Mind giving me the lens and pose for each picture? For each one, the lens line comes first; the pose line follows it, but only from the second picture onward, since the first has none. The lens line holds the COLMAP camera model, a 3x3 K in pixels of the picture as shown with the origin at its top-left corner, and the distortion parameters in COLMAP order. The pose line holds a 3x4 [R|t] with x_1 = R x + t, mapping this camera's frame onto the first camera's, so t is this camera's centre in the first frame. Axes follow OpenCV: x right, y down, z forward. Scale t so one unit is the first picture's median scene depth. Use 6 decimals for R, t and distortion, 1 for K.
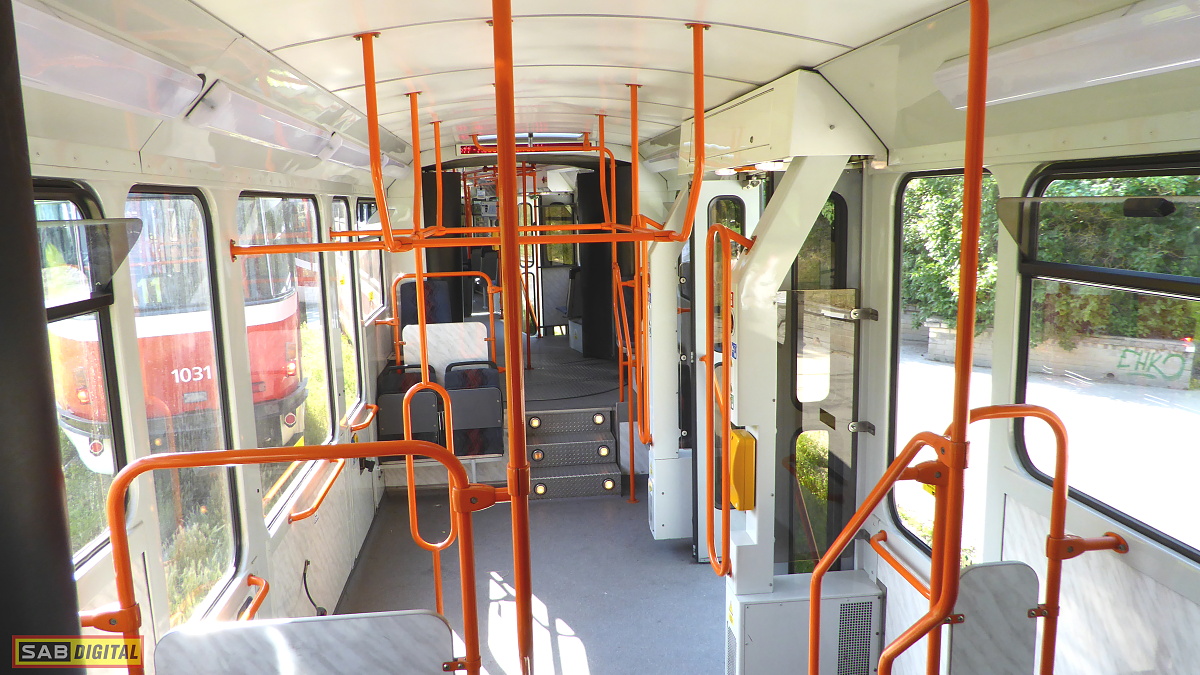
lens RADIAL K [[853.5, 0, 600.0], [0, 853.5, 337.5], [0, 0, 1]] dist [-0.034979, -0.000062]
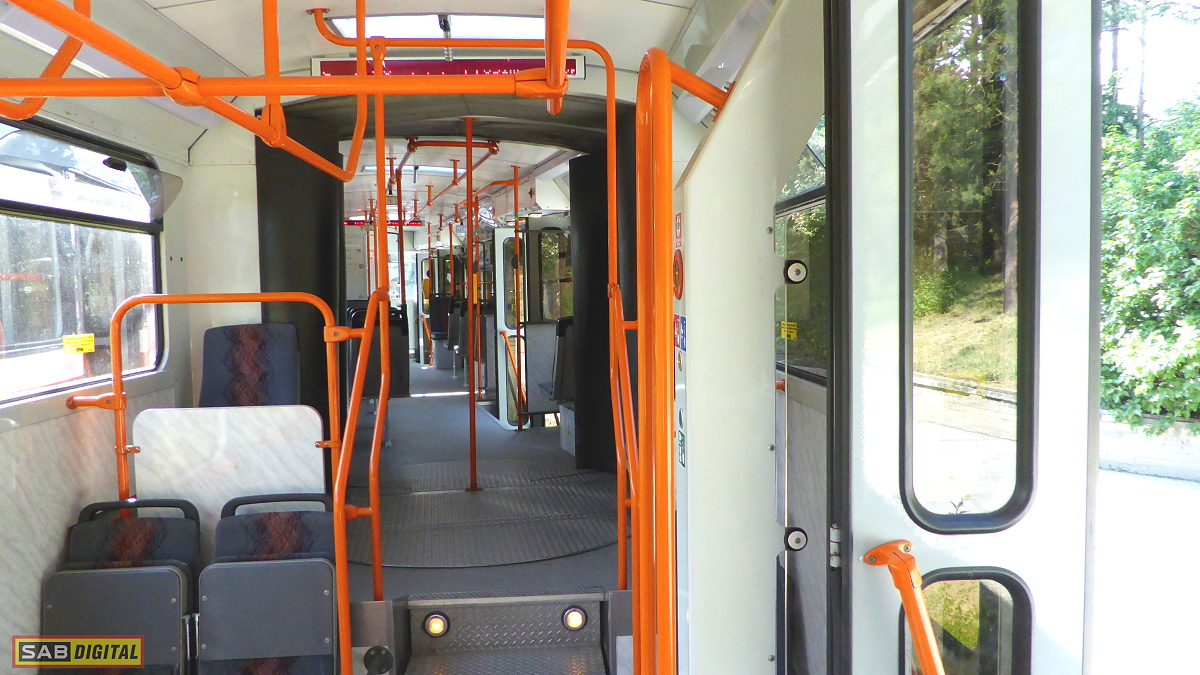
lens RADIAL K [[853.5, 0, 600.0], [0, 853.5, 337.5], [0, 0, 1]] dist [-0.034979, -0.000062]
pose [[0.998715, 0.009579, -0.049768, 0.022135], [-0.014418, 0.995100, -0.097813, -0.007606], [0.048588, 0.098405, 0.993960, 0.346566]]
